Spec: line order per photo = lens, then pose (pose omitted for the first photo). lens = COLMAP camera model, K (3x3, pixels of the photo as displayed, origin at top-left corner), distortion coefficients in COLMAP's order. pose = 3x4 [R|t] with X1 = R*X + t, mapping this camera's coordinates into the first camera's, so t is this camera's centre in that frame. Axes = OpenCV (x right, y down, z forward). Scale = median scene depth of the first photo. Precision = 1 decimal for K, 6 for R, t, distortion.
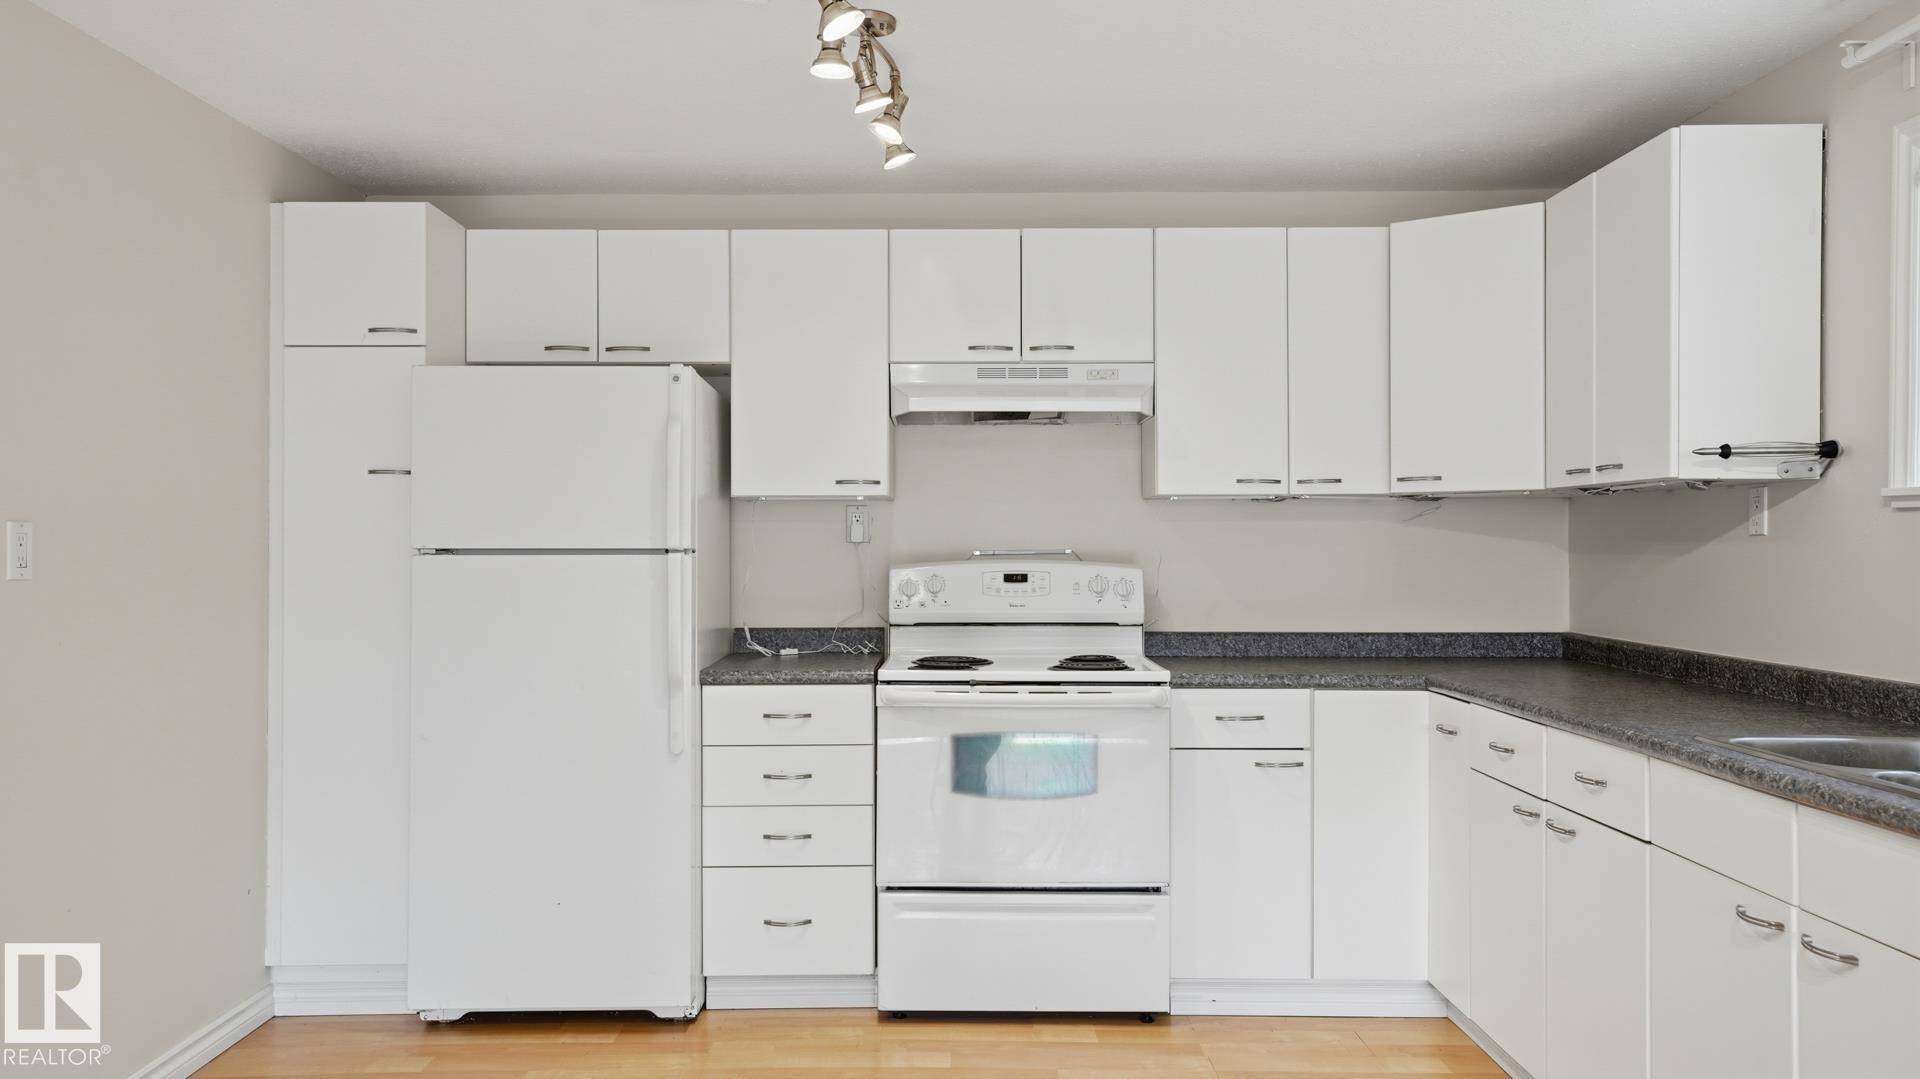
lens RADIAL K [[1474.5, 0, 960.0], [0, 1474.5, 539.5], [0, 0, 1]] dist [0.014332, 0.004938]
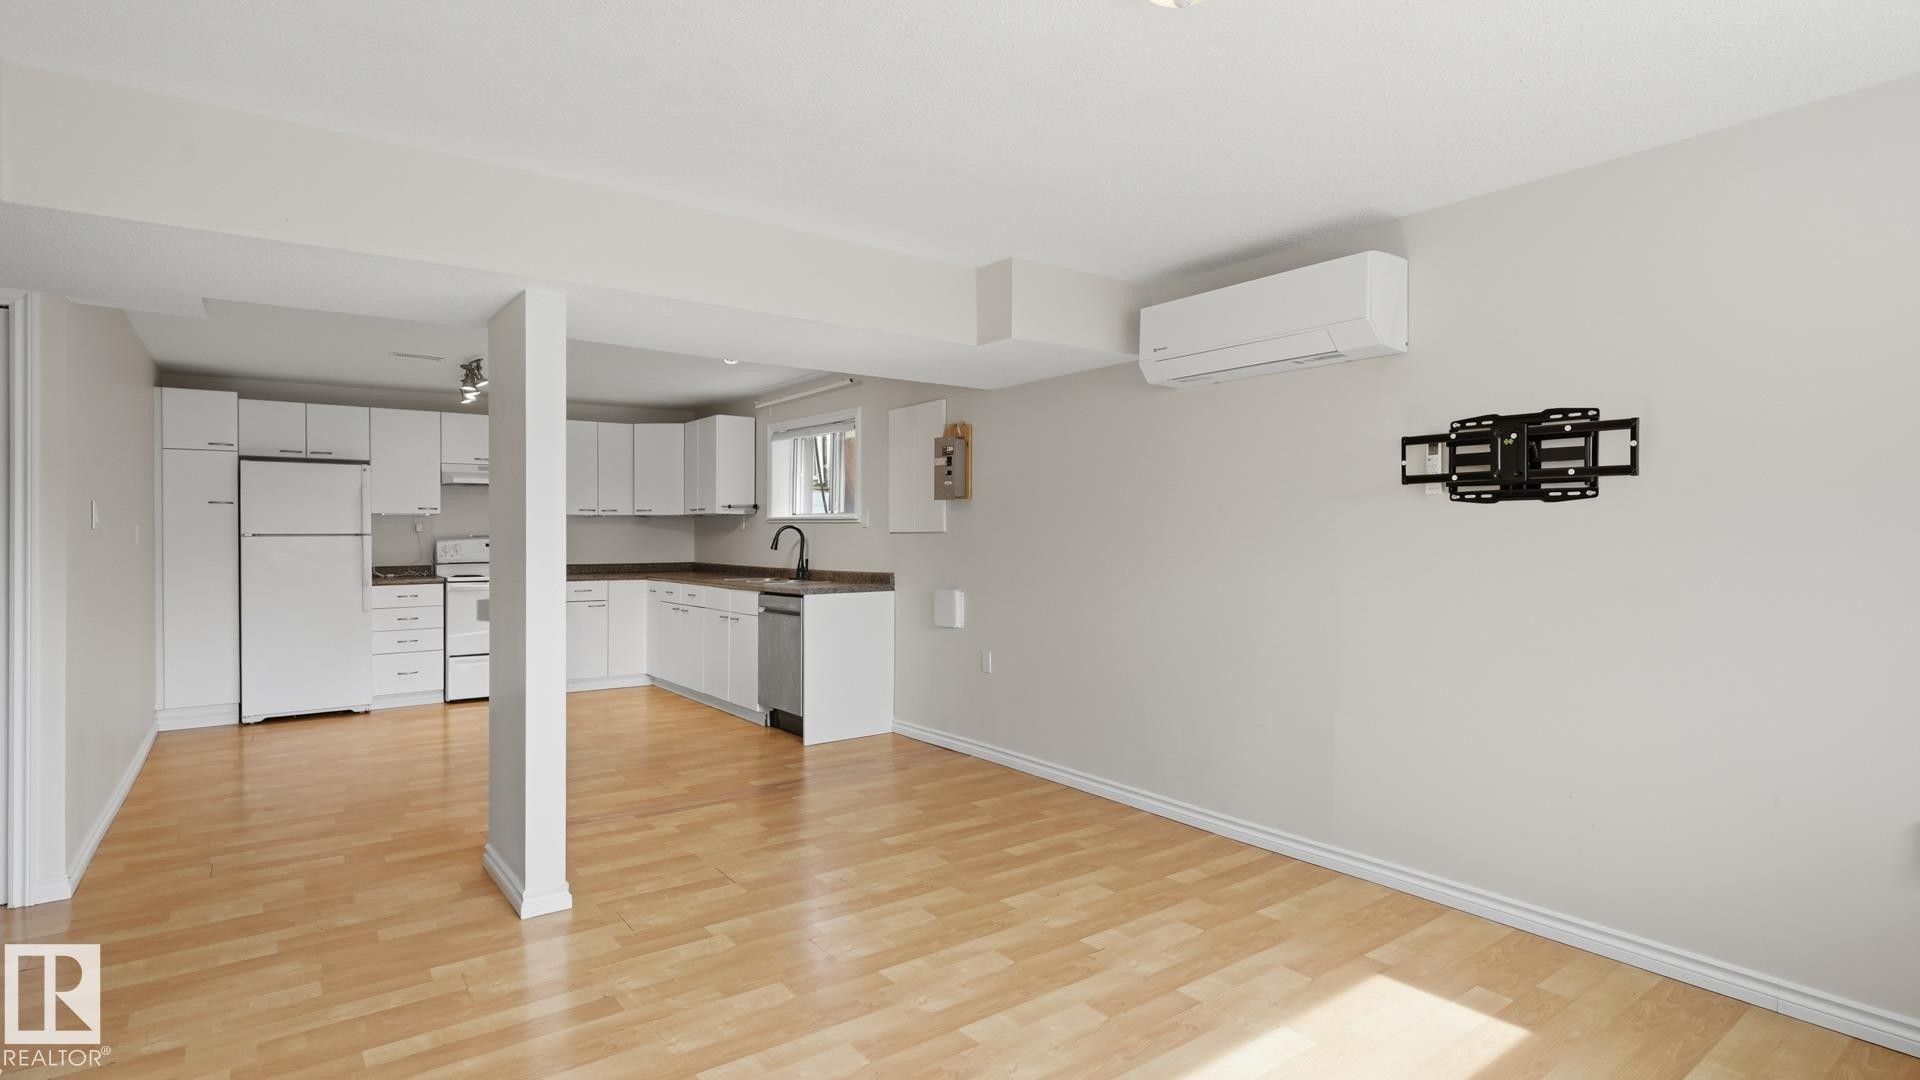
lens RADIAL K [[950.3, 0, 963.6], [0, 950.3, 535.2], [0, 0, 1]] dist [0.002582, 0.000224]
pose [[0.802512, -0.001222, 0.596635, -0.322739], [-0.001477, 0.999991, 0.004034, 0.000157], [-0.596634, -0.004119, 0.802503, -0.946413]]
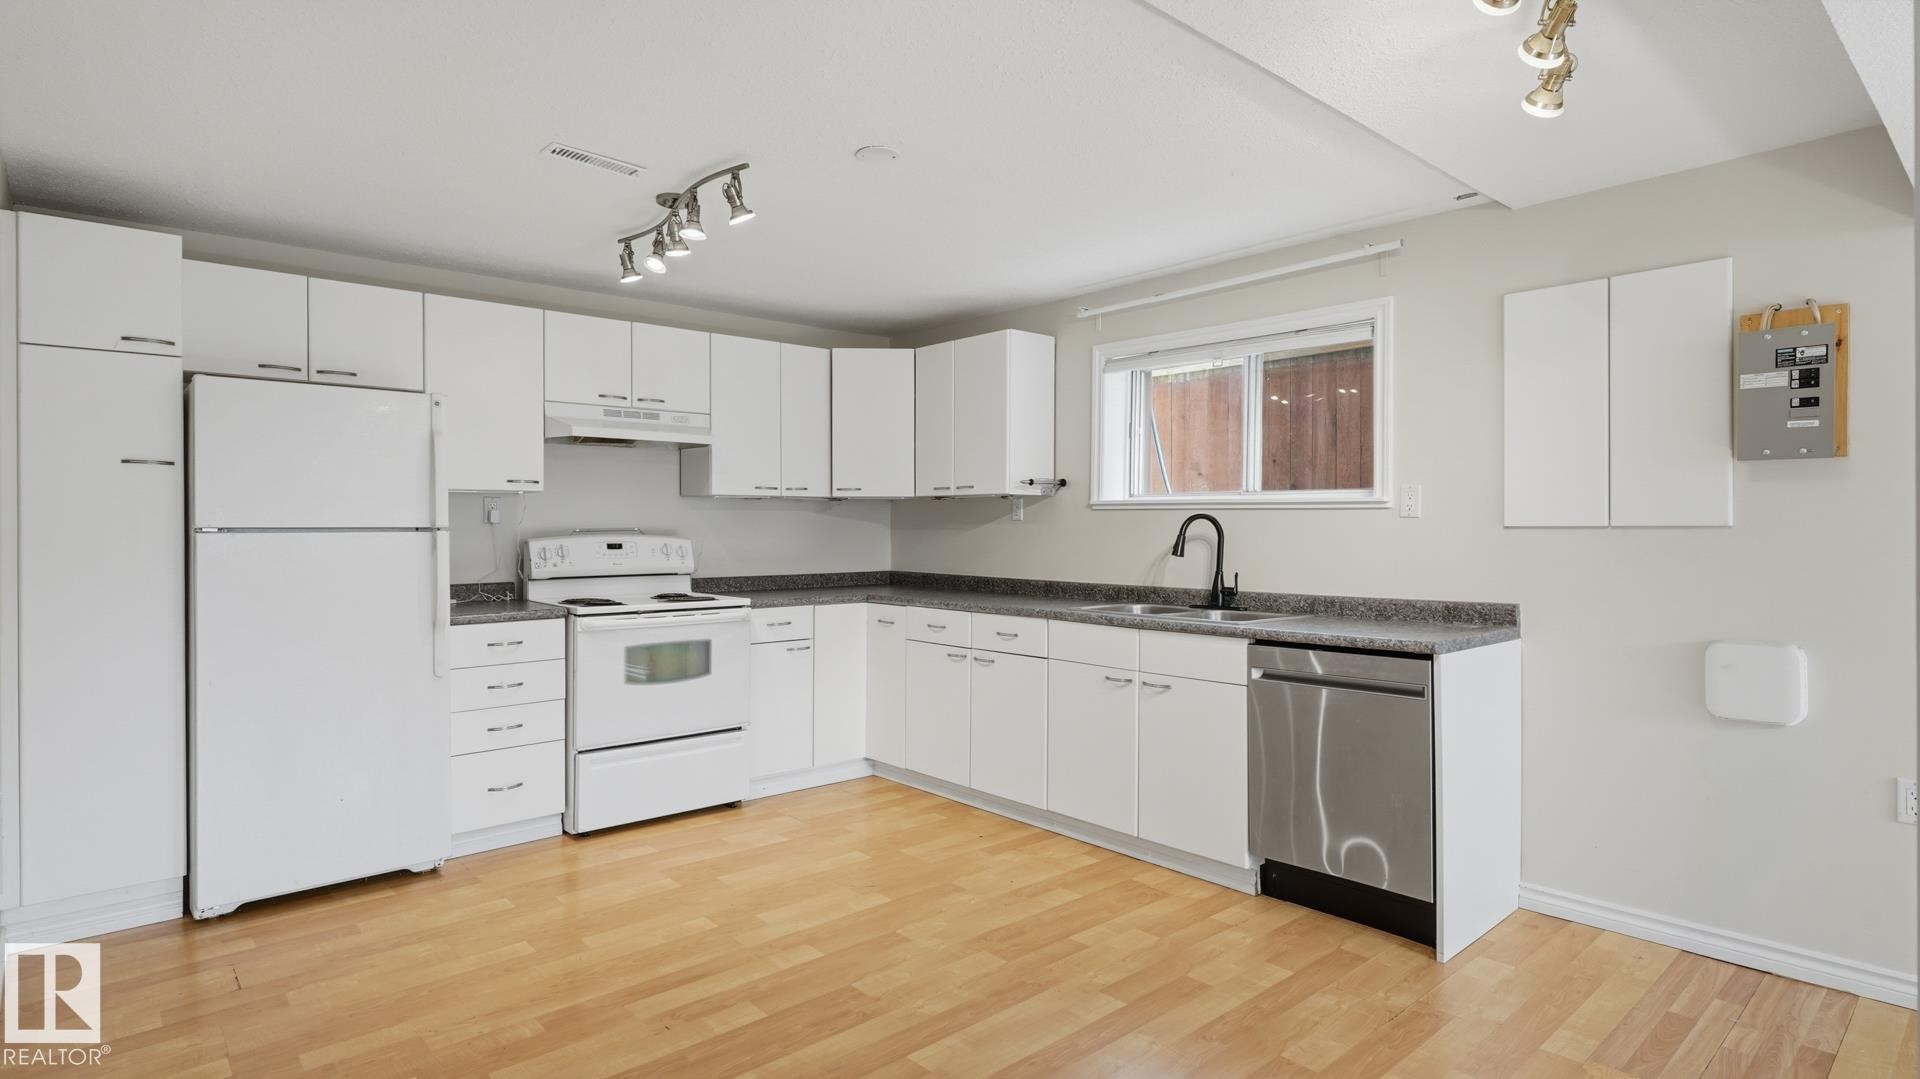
lens RADIAL K [[977.0, 0, 966.0], [0, 977.0, 523.3], [0, 0, 1]] dist [0.003451, -0.000204]
pose [[0.746584, 0.001793, 0.665288, -0.397245], [-0.003200, 0.999994, 0.000896, 0.000062], [-0.665283, -0.002798, 0.746586, -0.008818]]
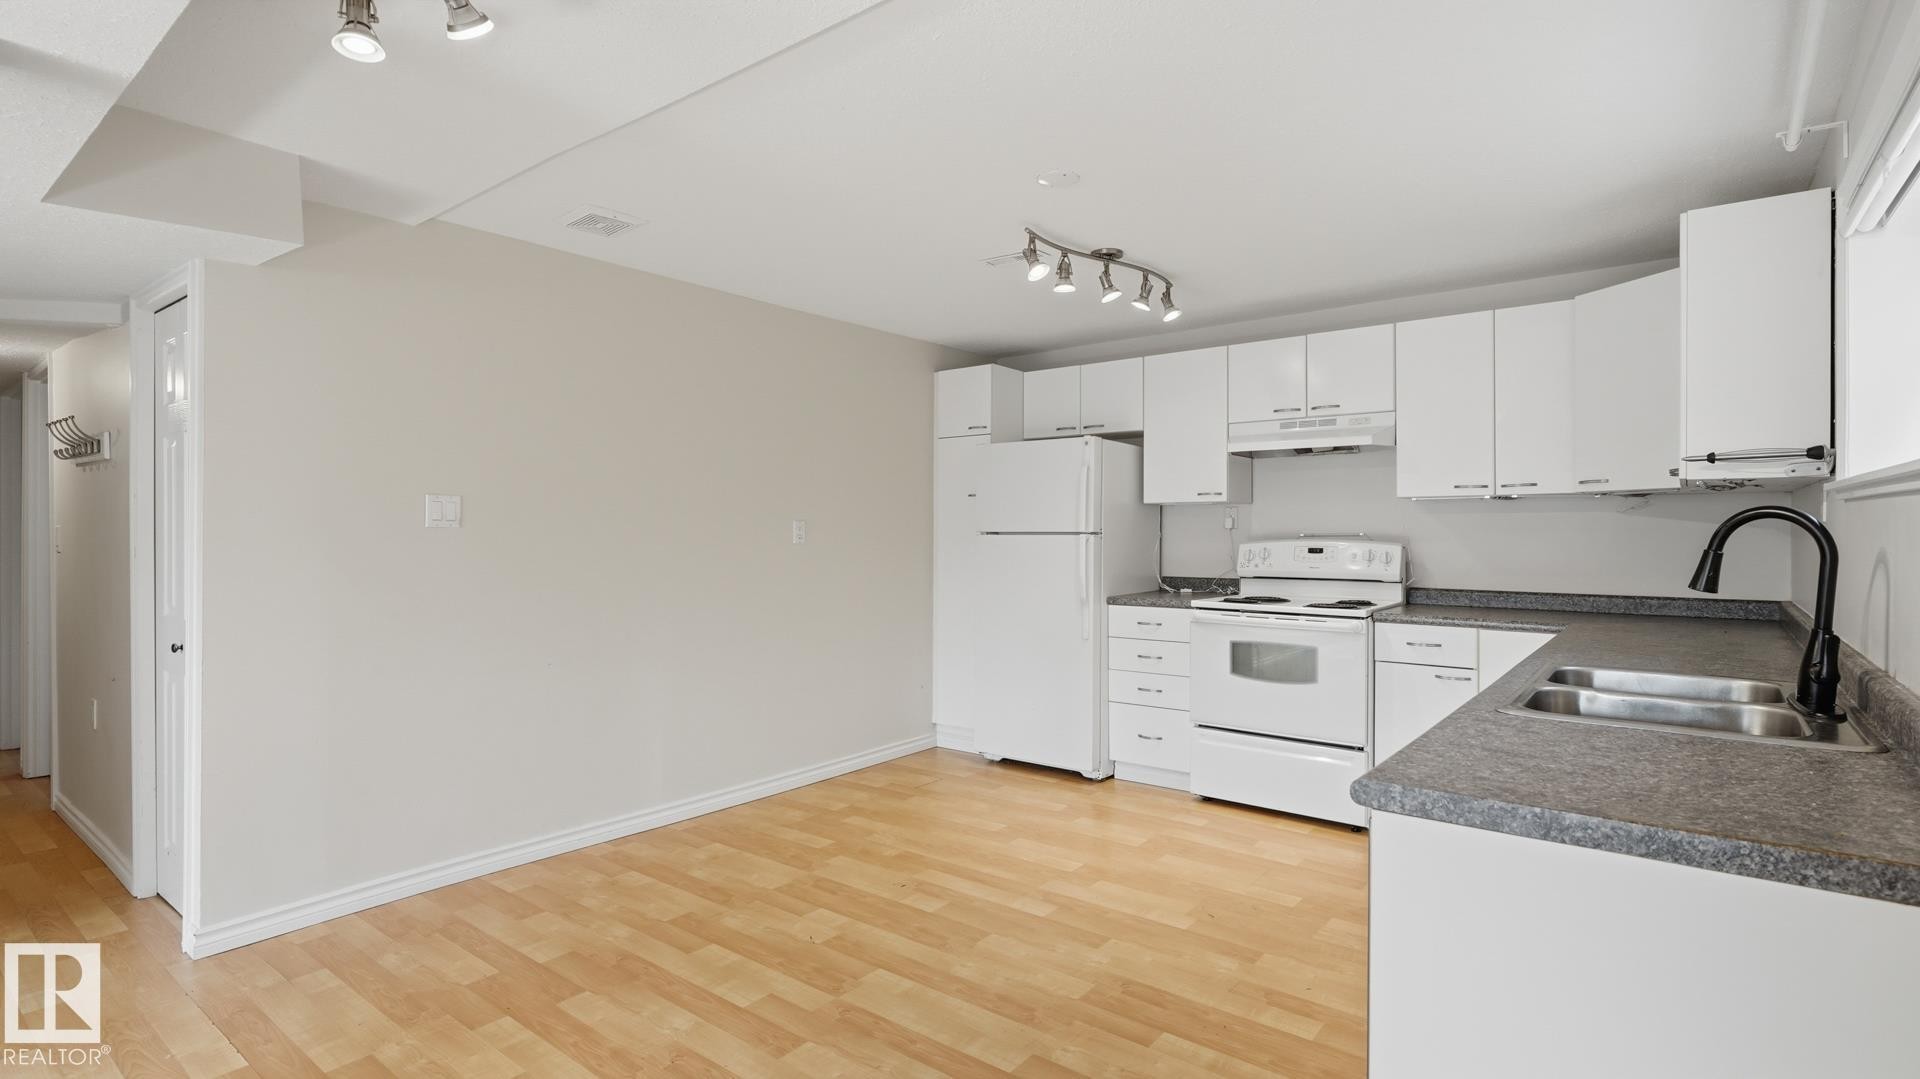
lens RADIAL K [[922.2, 0, 958.8], [0, 922.2, 534.2], [0, 0, 1]] dist [0.000606, -0.000594]
pose [[0.781658, 0.002780, -0.623701, 0.390056], [0.002918, 0.999963, 0.008113, -0.001058], [0.623700, -0.008162, 0.781621, -0.033859]]
